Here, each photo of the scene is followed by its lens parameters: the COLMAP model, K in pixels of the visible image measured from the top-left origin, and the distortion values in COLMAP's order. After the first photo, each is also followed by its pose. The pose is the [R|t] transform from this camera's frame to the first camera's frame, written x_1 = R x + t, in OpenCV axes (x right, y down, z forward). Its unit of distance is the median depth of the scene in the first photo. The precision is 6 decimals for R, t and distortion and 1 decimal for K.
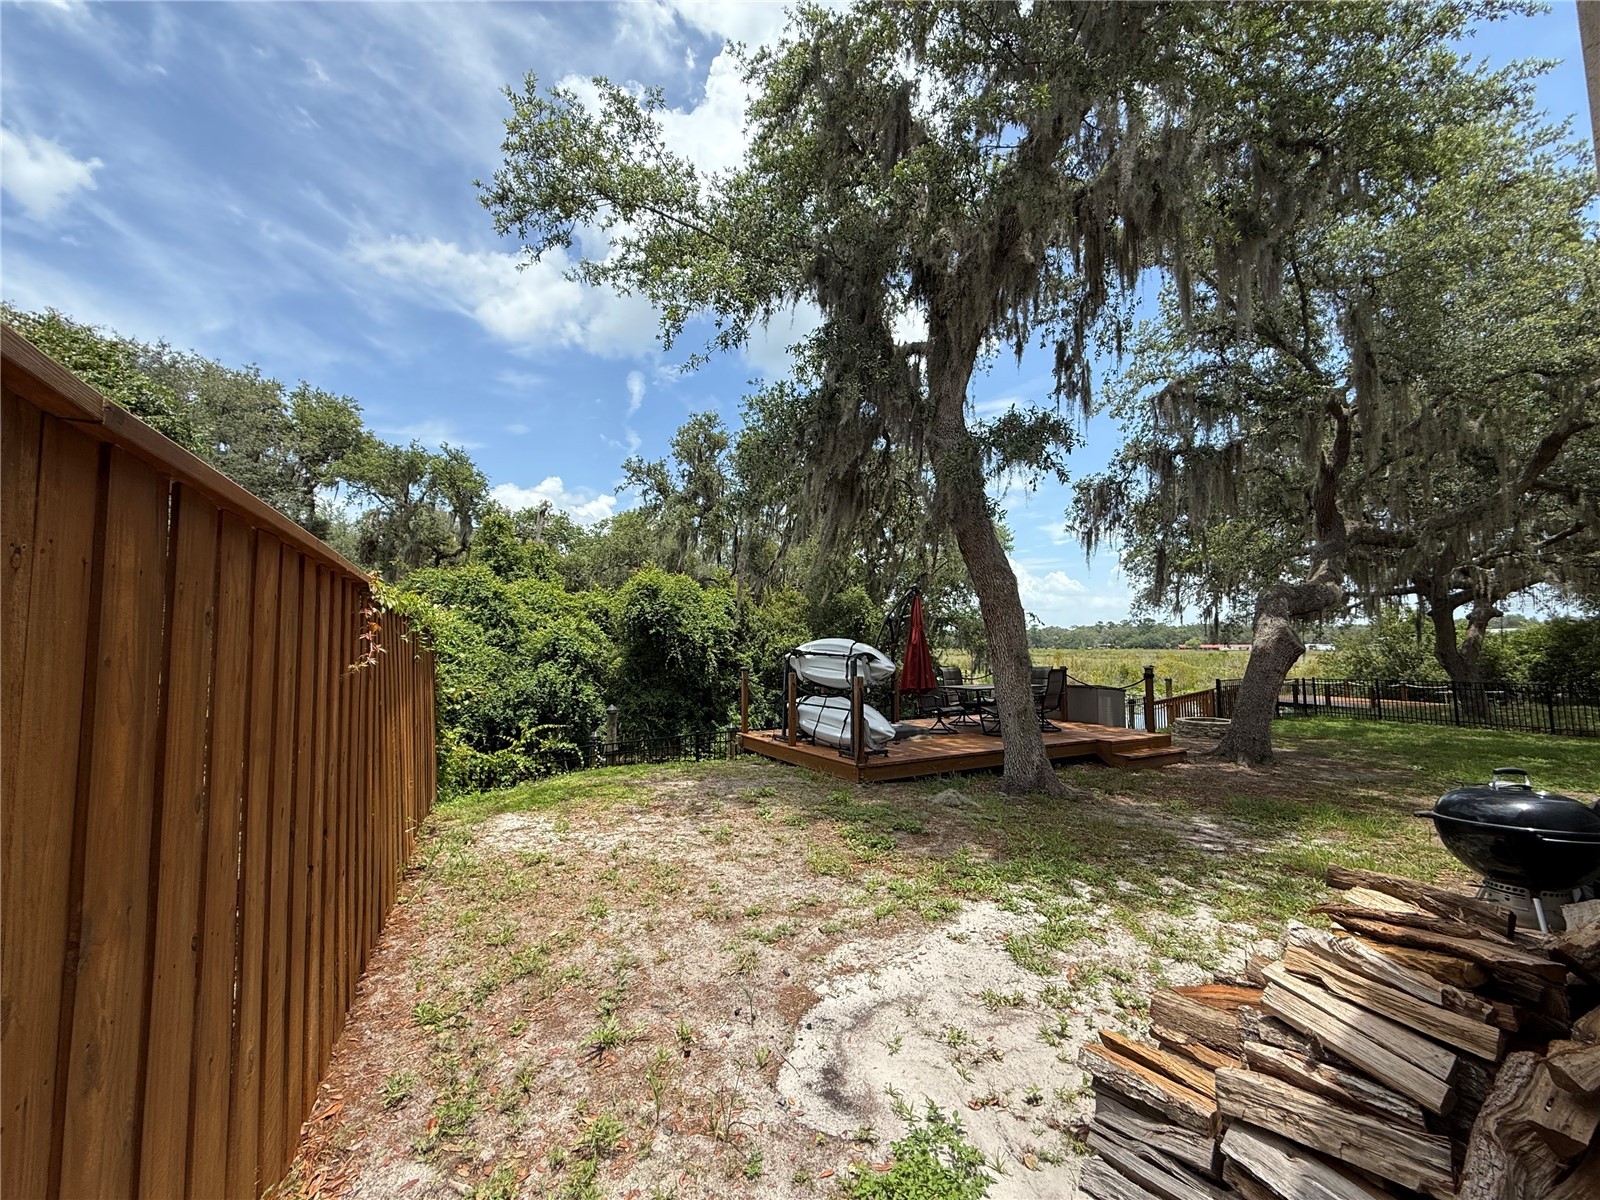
lens RADIAL K [[635.3, 0, 795.8], [0, 635.3, 595.8], [0, 0, 1]] dist [0.000493, -0.000138]
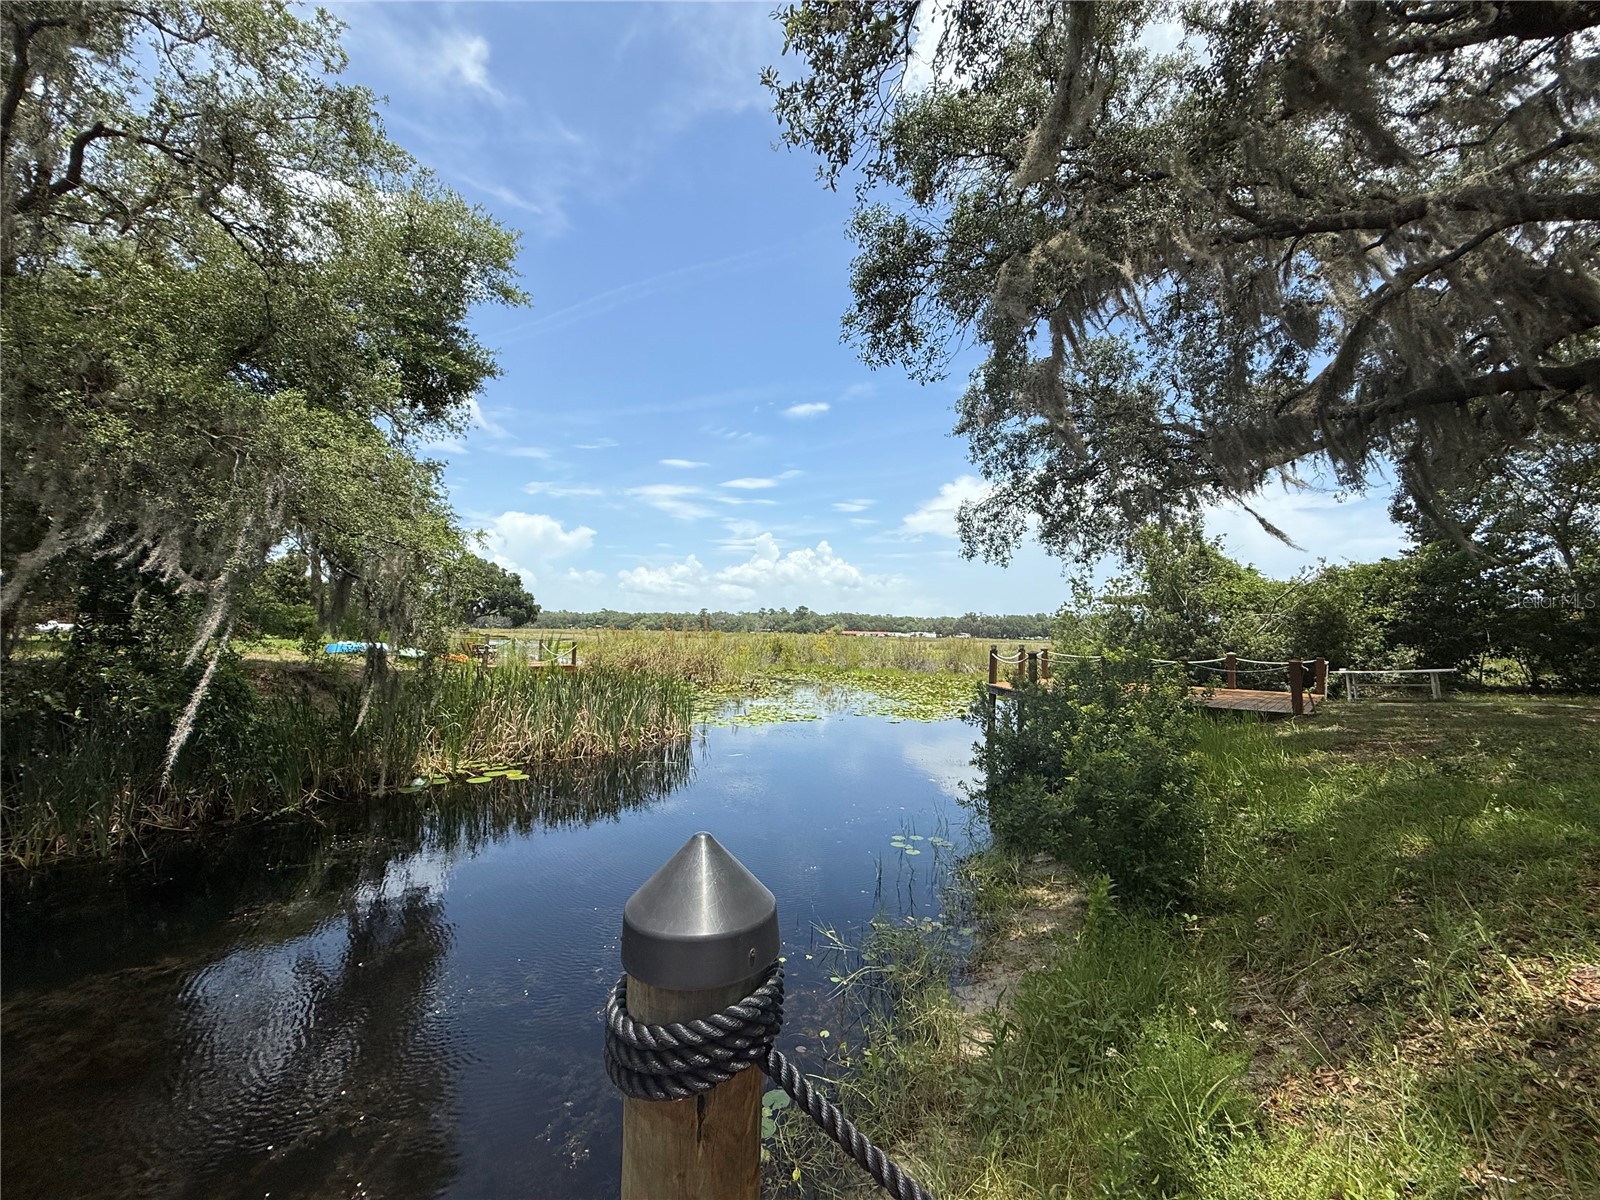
lens RADIAL K [[635.3, 0, 795.8], [0, 635.3, 595.8], [0, 0, 1]] dist [0.000493, -0.000138]
pose [[0.878424, 0.047479, 0.475517, 0.446743], [-0.059861, 0.998147, 0.010920, 0.122681], [-0.474118, -0.038058, 0.879639, 0.835979]]
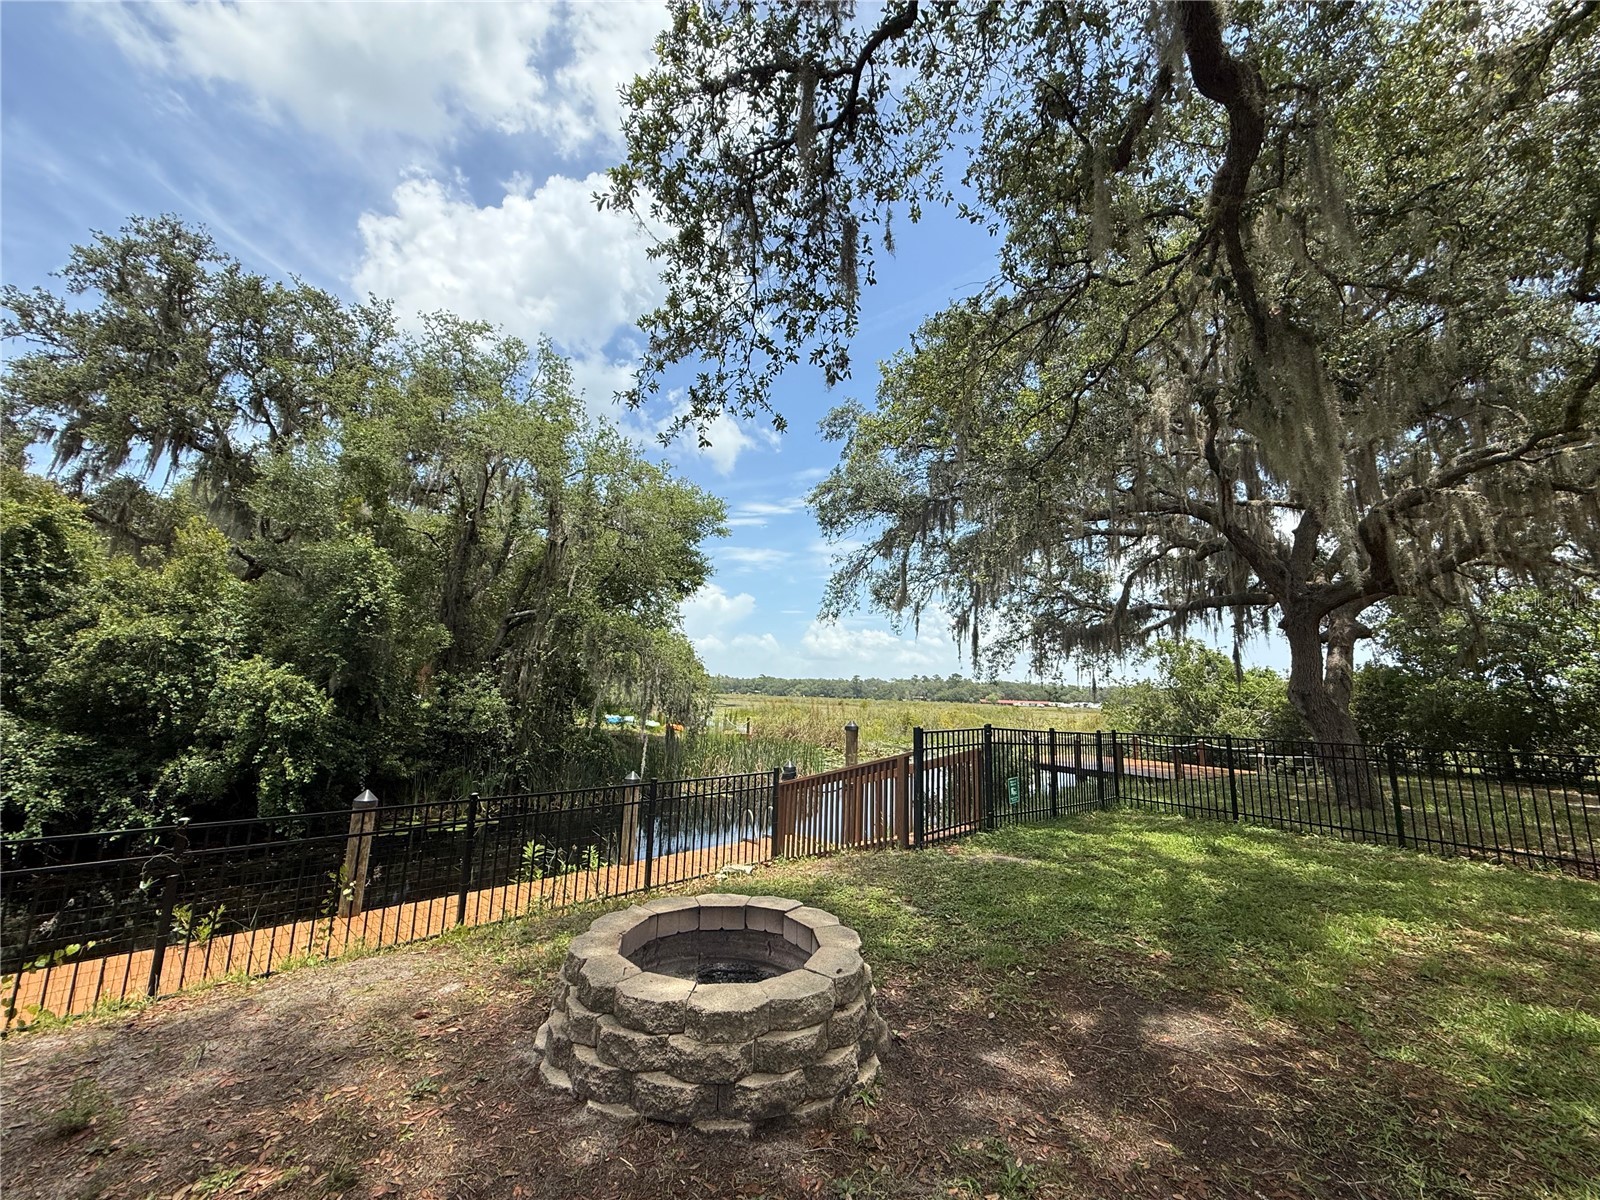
lens RADIAL K [[635.3, 0, 795.8], [0, 635.3, 595.8], [0, 0, 1]] dist [0.000493, -0.000138]
pose [[0.966311, 0.072897, 0.246837, 0.353729], [-0.055290, 0.995456, -0.077533, 0.061166], [-0.251367, 0.061273, 0.965950, 0.461000]]
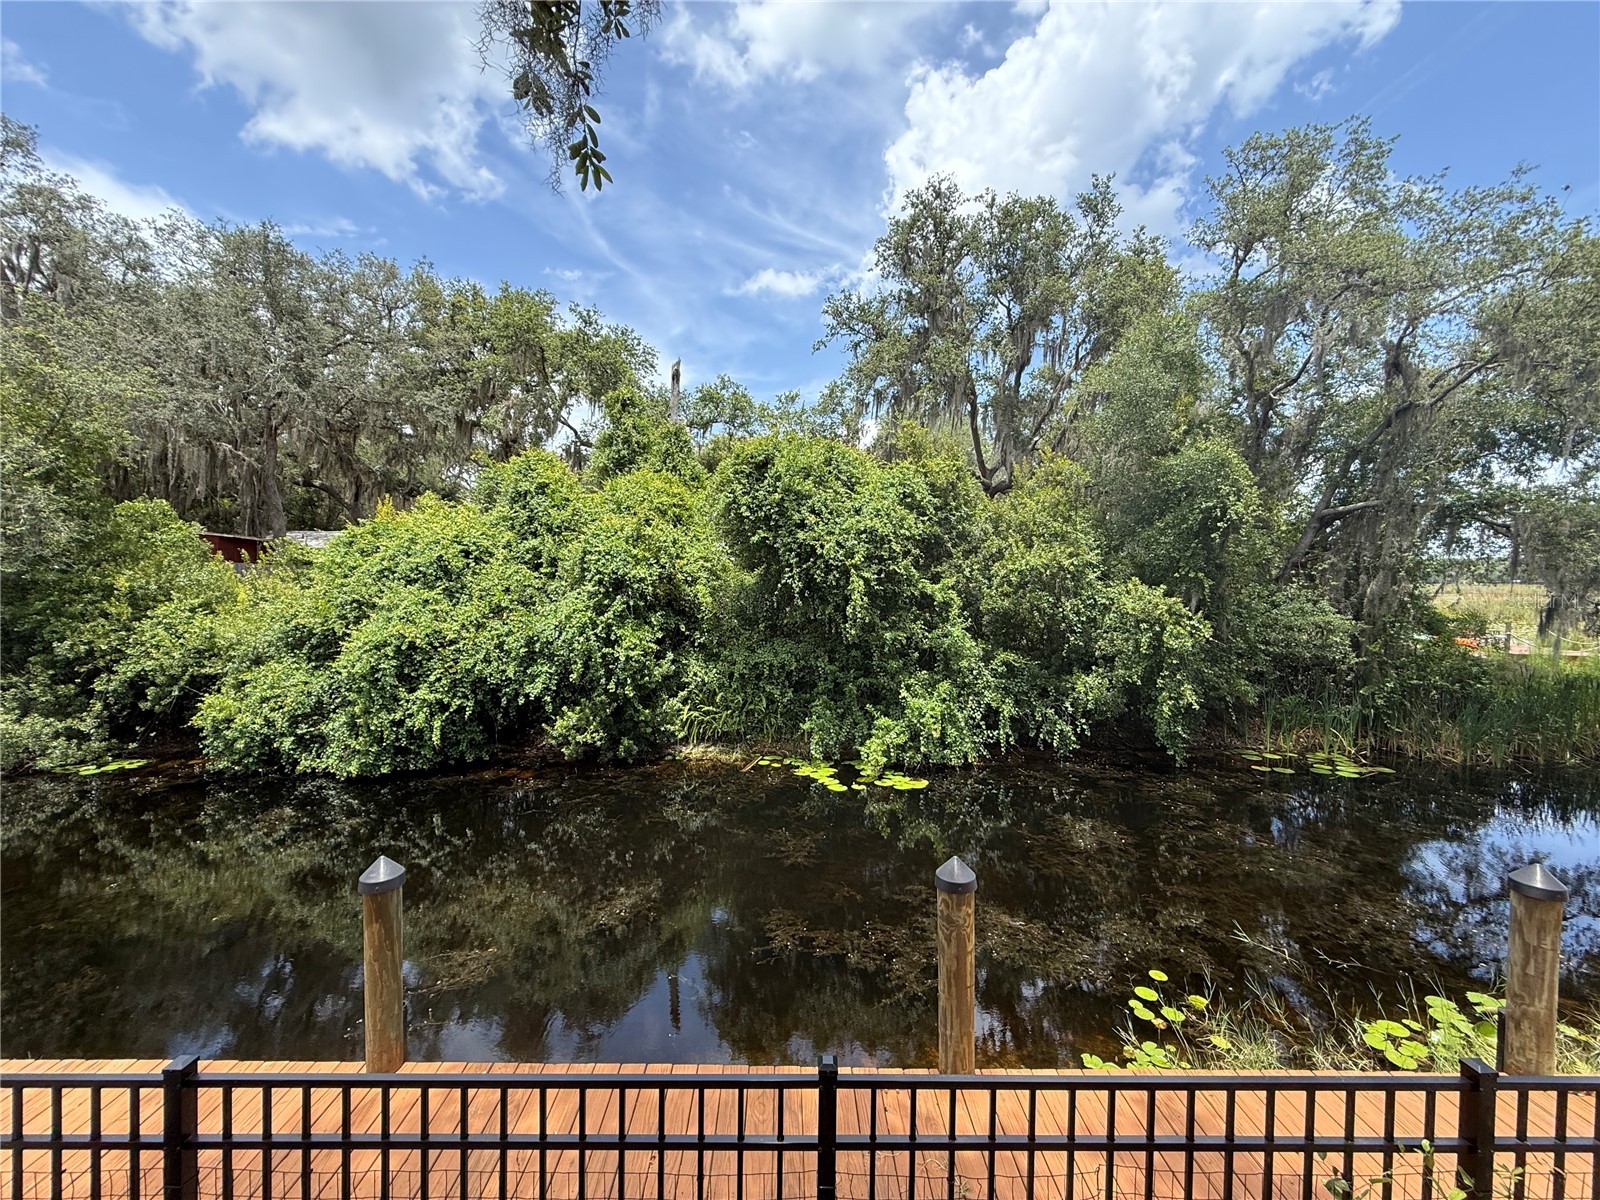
lens RADIAL K [[635.3, 0, 795.8], [0, 635.3, 595.8], [0, 0, 1]] dist [0.000493, -0.000138]
pose [[0.859524, 0.022990, -0.510578, 0.083878], [0.032332, 0.994541, 0.099211, 0.047730], [0.510071, -0.101782, 0.854089, 0.497597]]
